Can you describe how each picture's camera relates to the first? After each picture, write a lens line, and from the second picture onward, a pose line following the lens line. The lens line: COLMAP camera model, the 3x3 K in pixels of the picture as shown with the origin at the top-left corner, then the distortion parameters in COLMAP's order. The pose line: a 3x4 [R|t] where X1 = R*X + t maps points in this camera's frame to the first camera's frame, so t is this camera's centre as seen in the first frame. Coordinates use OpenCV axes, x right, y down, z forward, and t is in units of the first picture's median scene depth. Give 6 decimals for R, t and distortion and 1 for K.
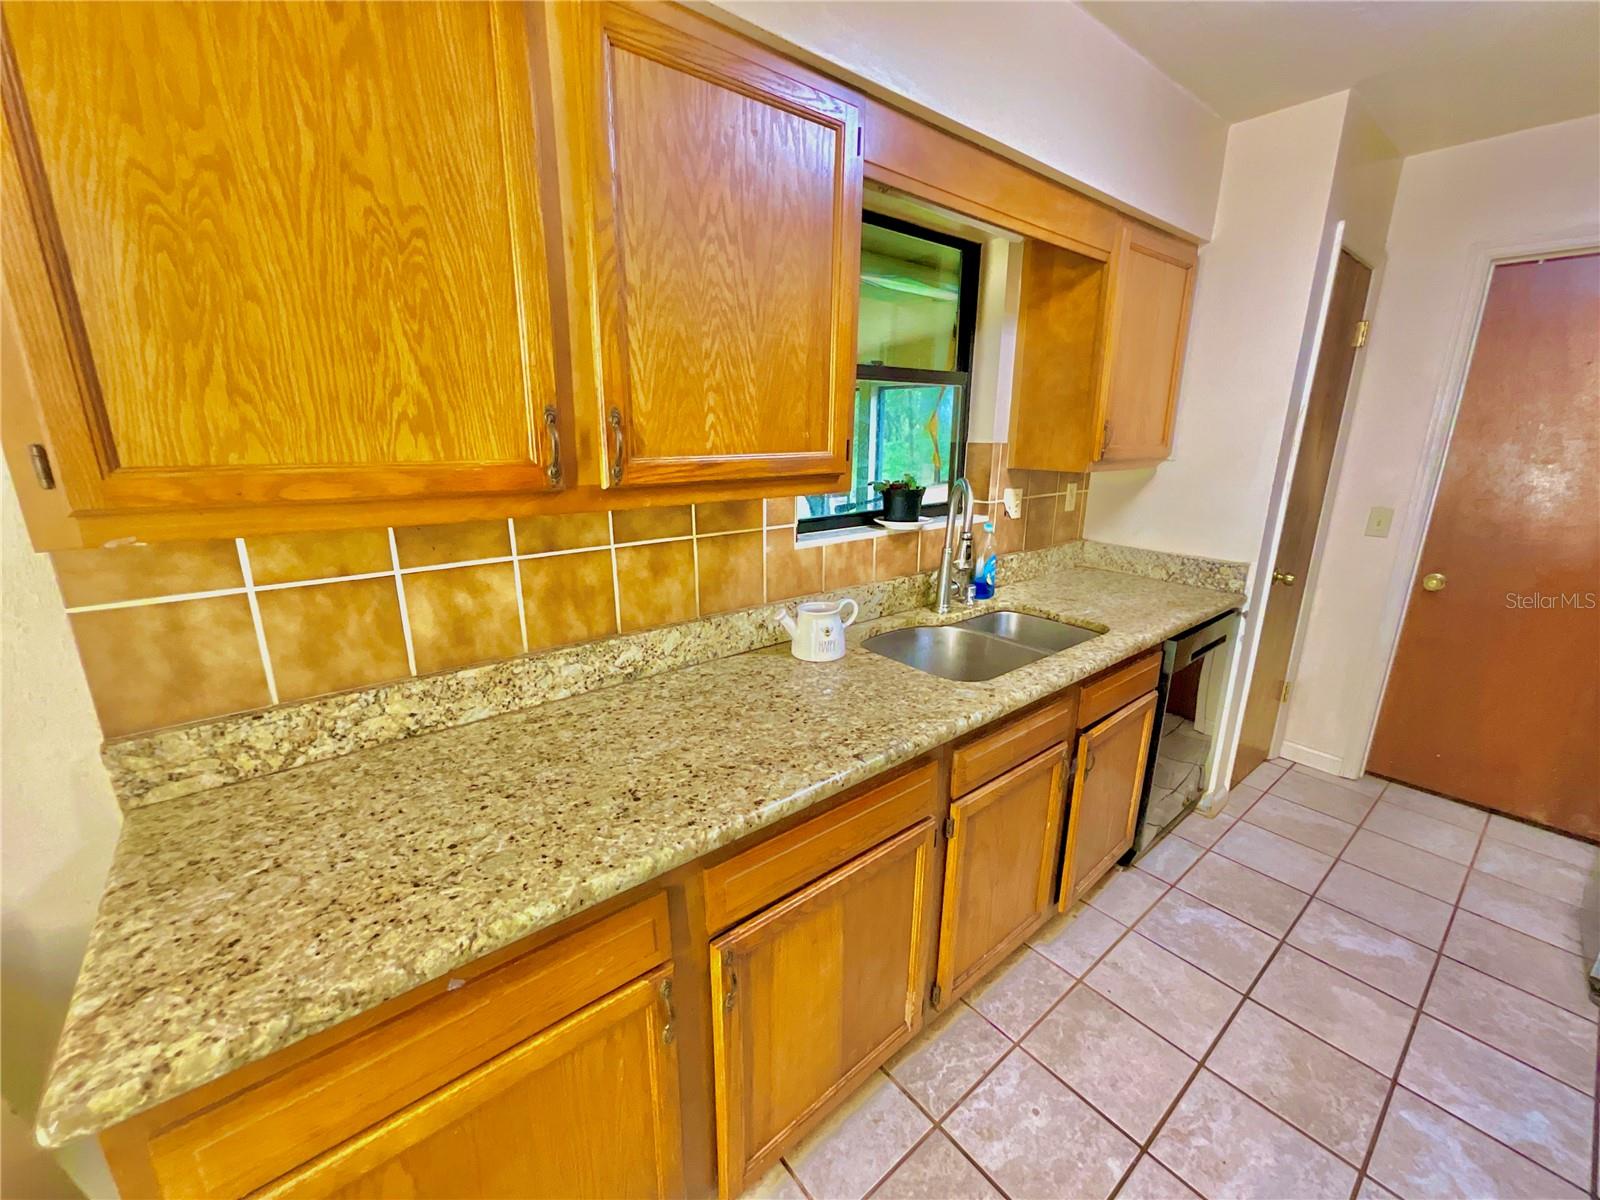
lens RADIAL K [[645.4, 0, 799.4], [0, 645.4, 602.4], [0, 0, 1]] dist [0.000072, -0.000719]
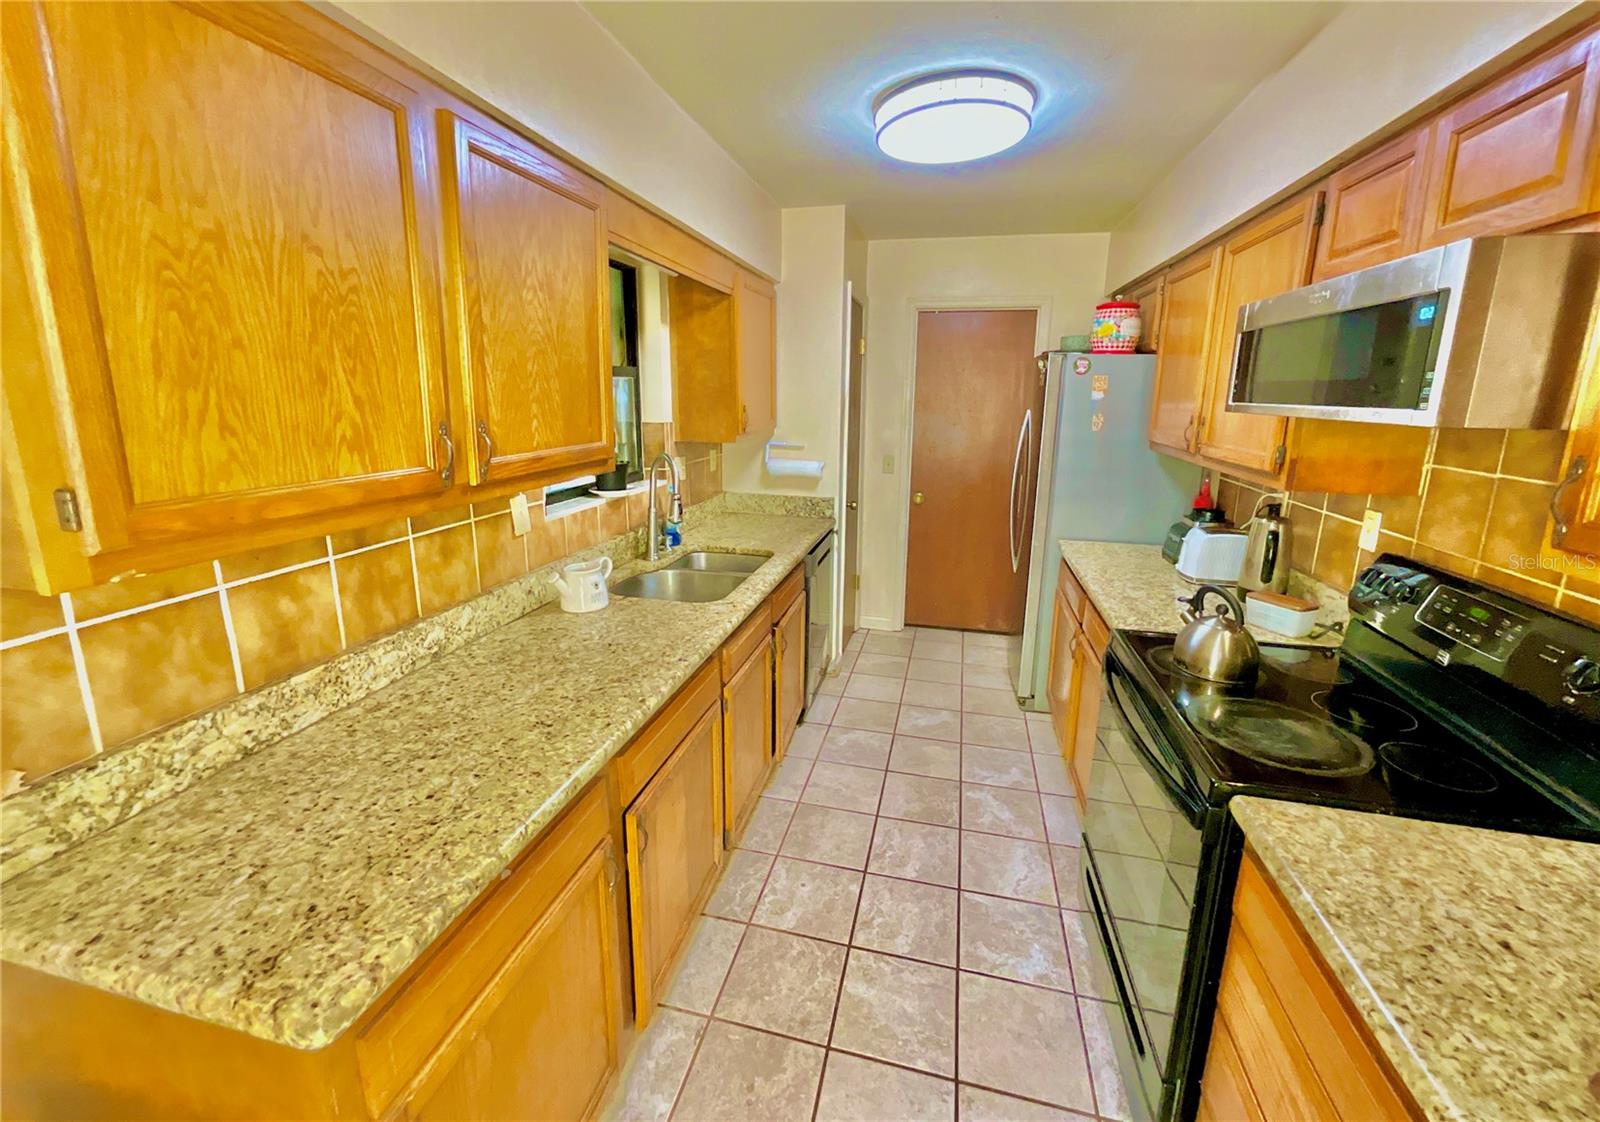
lens RADIAL K [[668.9, 0, 784.4], [0, 668.9, 530.6], [0, 0, 1]] dist [0.000764, 0.000644]
pose [[0.804391, -0.122654, 0.581301, -0.533995], [0.151547, 0.988449, -0.001146, -0.001712], [-0.574446, 0.089016, 0.813688, -0.326073]]
